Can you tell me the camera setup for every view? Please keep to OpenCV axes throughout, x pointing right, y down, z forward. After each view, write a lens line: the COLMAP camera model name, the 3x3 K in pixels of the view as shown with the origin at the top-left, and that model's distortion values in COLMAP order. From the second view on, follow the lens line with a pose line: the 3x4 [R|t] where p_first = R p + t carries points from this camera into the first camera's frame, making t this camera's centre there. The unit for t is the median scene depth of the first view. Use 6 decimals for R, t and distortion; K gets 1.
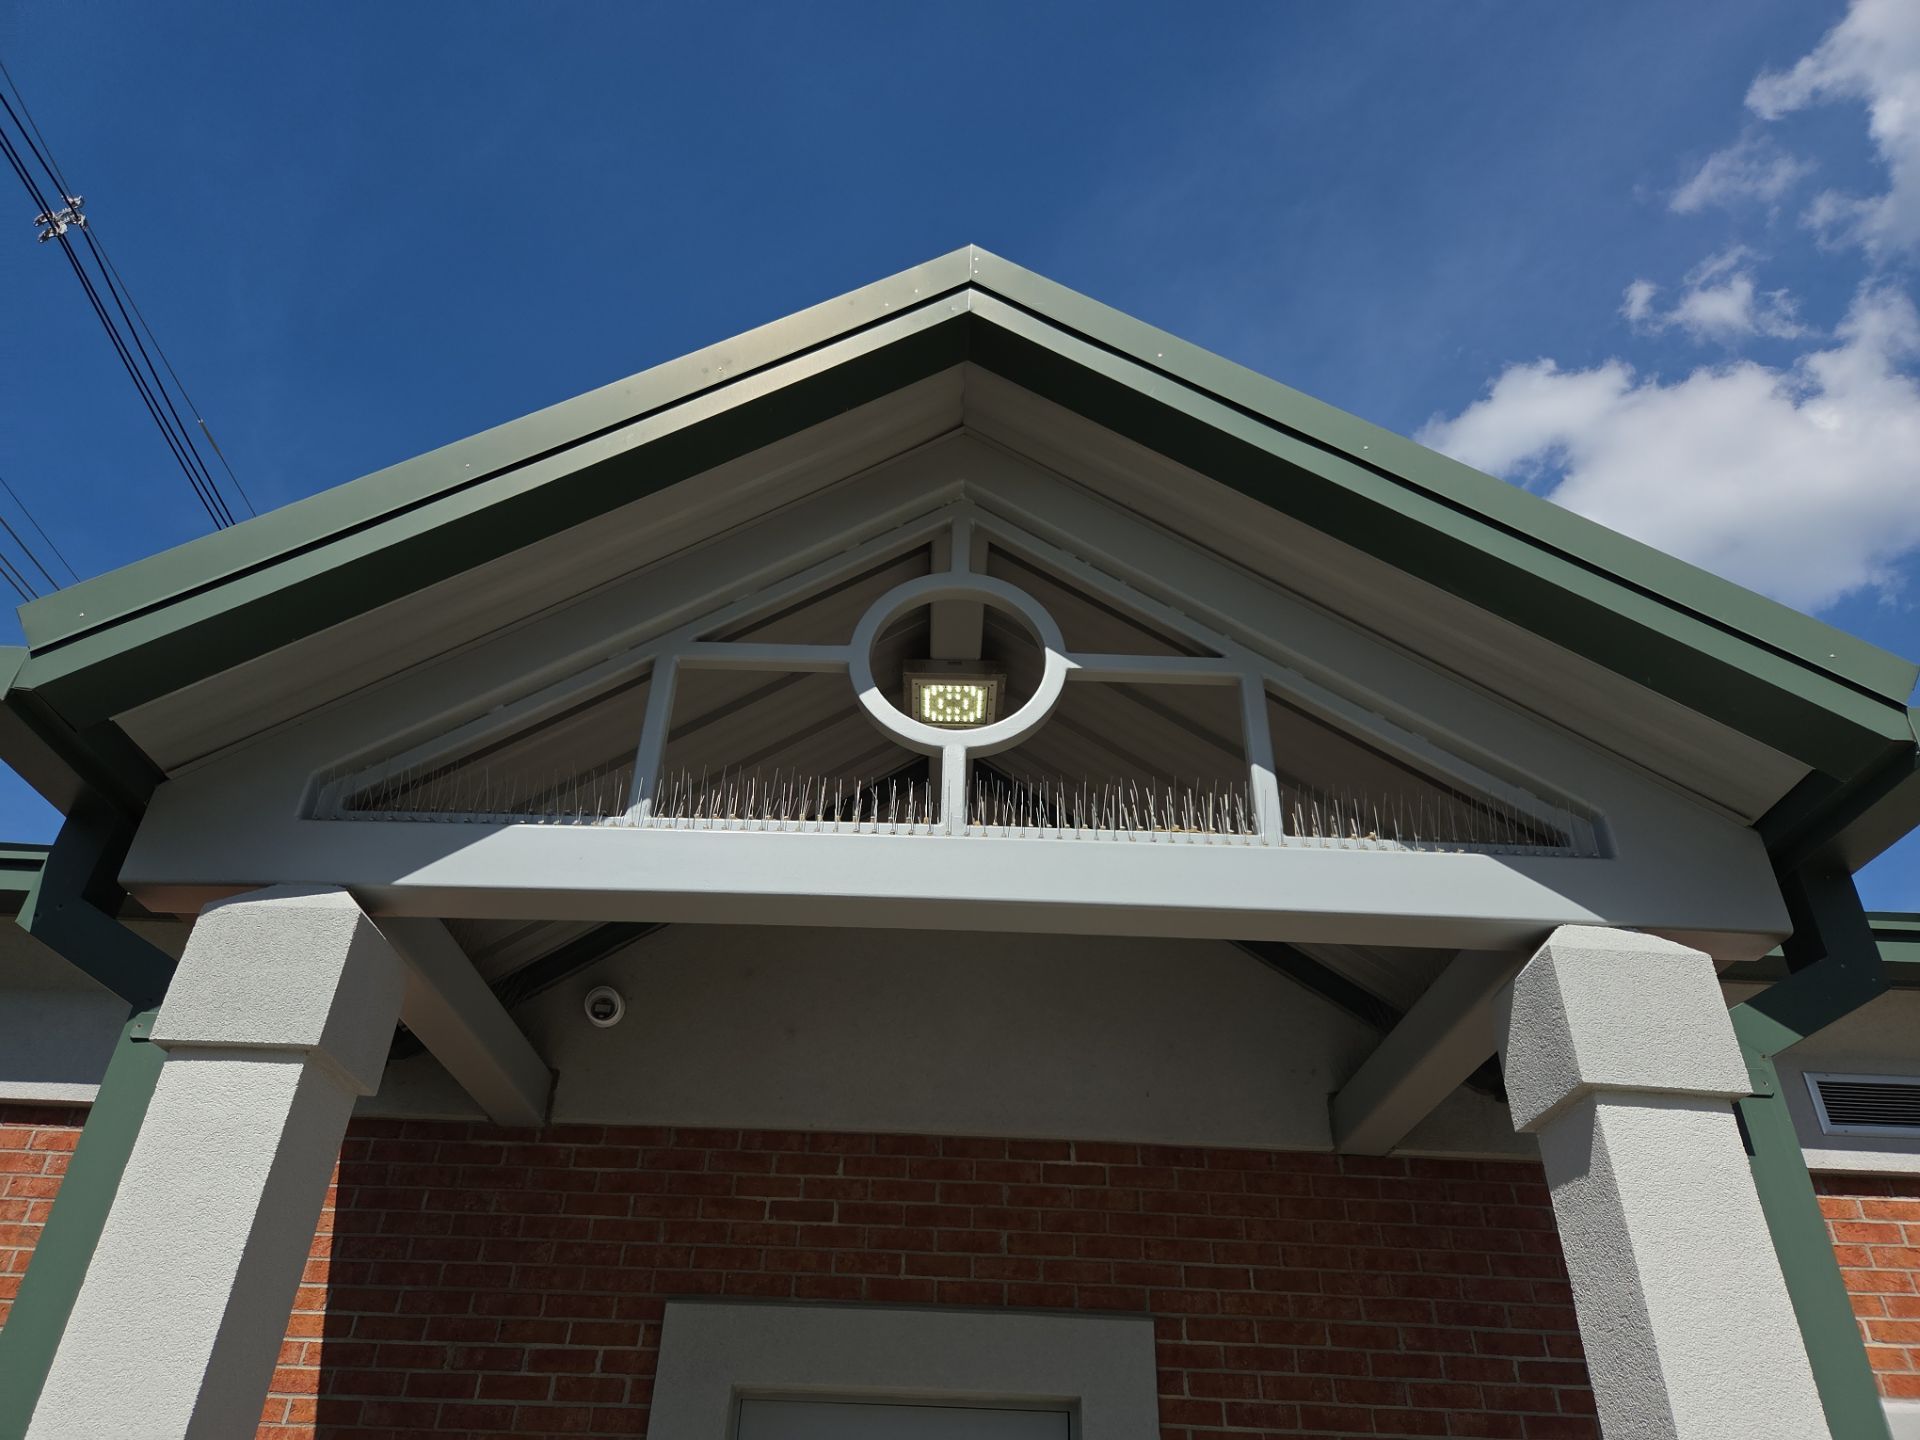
lens RADIAL K [[1282.7, 0, 950.3], [0, 1282.7, 718.3], [0, 0, 1]] dist [0.037769, -0.019494]
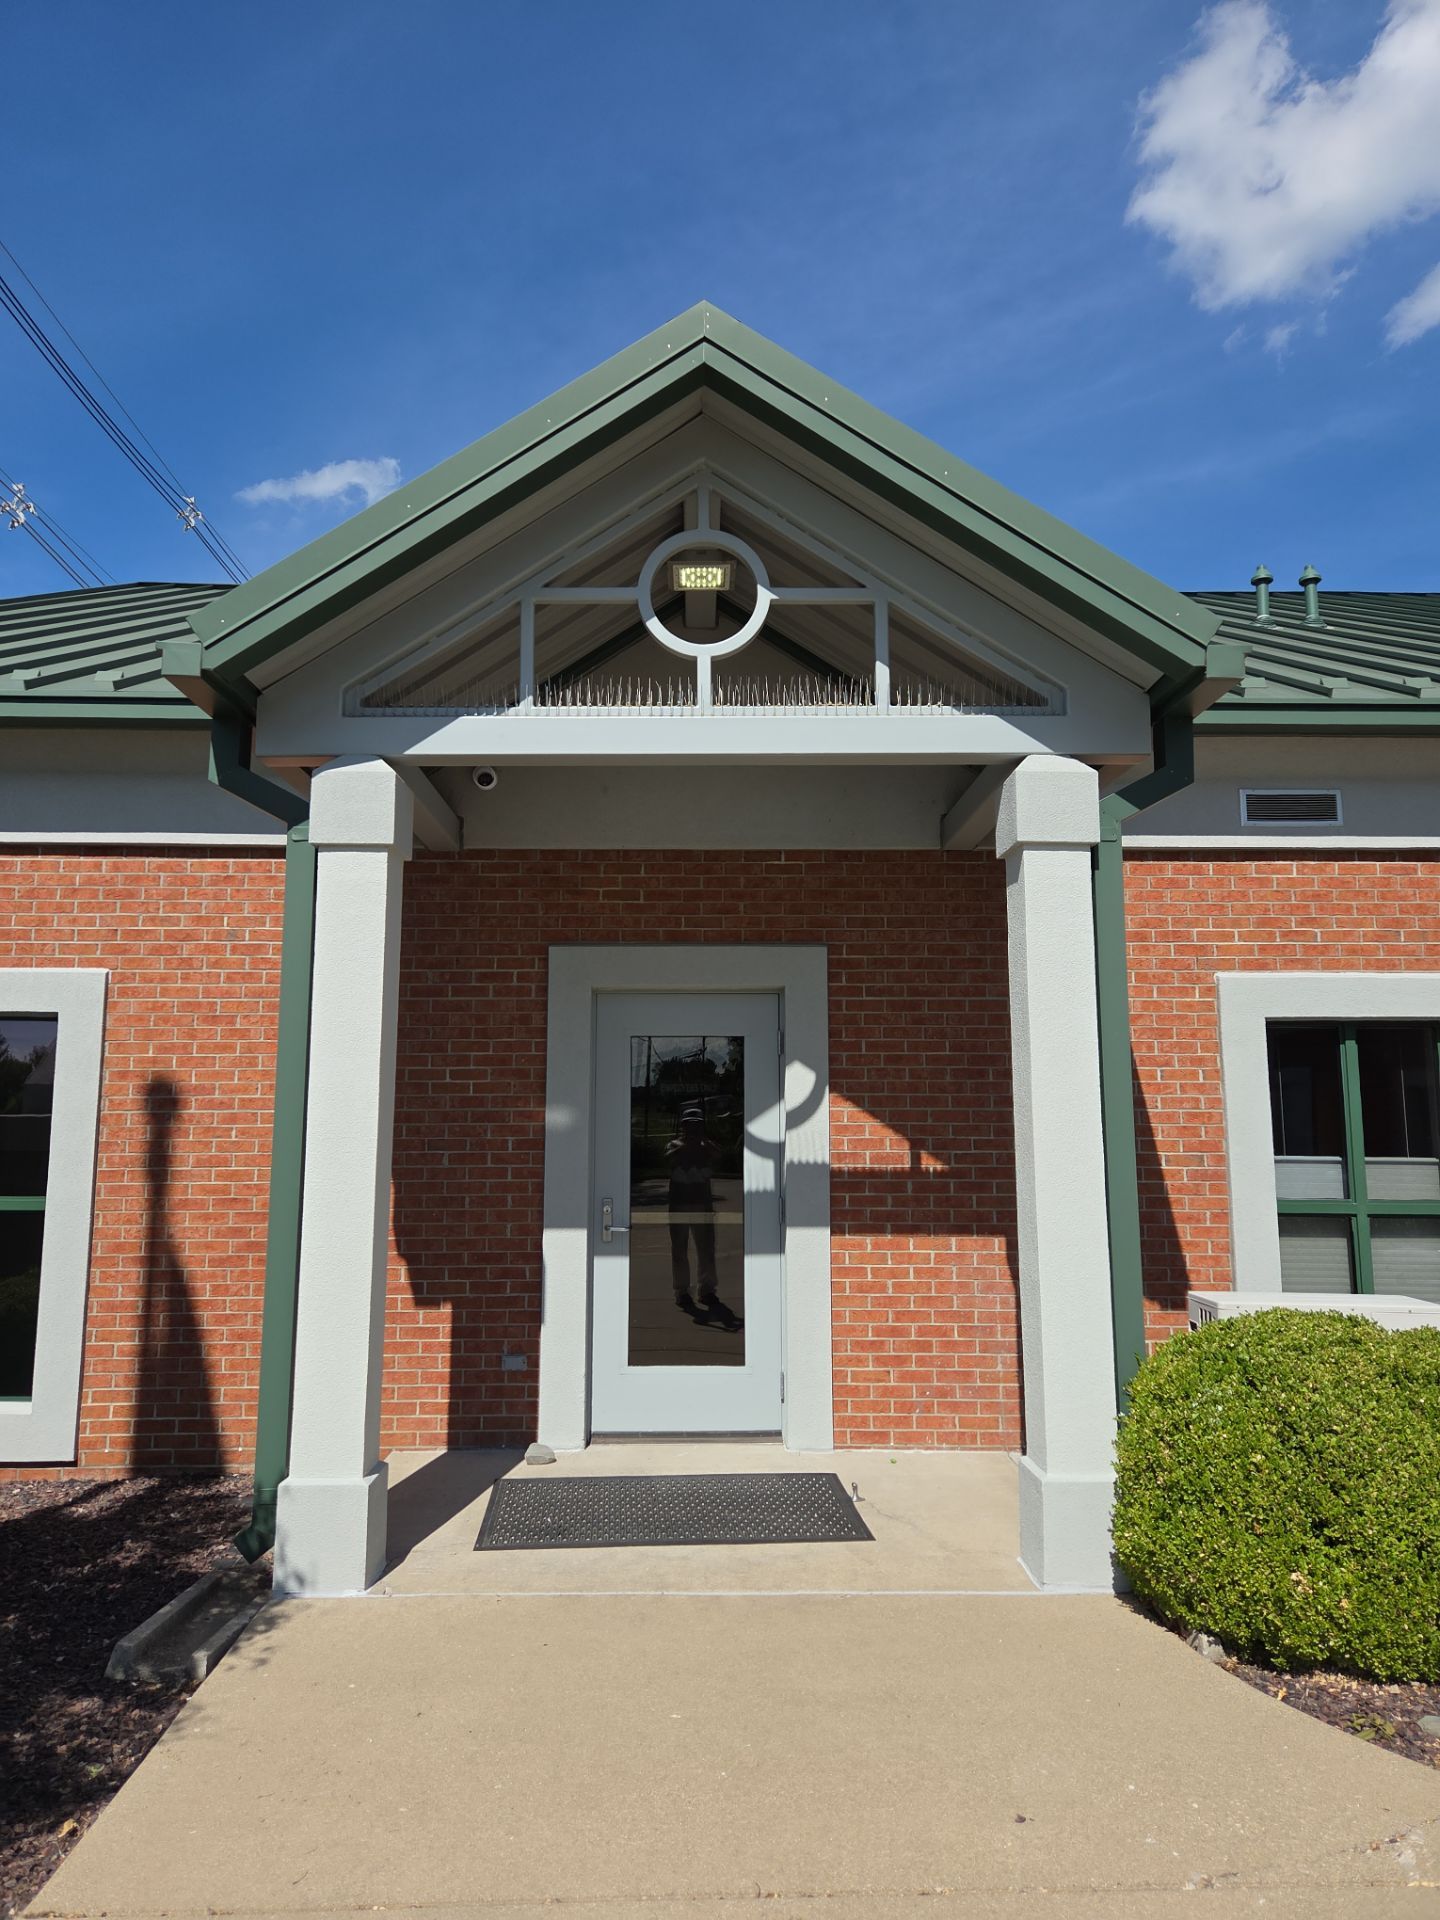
lens RADIAL K [[1282.7, 0, 723.5], [0, 1282.7, 963.6], [0, 0, 1]] dist [0.037769, -0.019494]
pose [[0.999400, -0.033514, 0.008710, 0.000525], [0.026080, 0.893984, 0.447339, -0.309051], [-0.022779, -0.446843, 0.894322, -0.589698]]
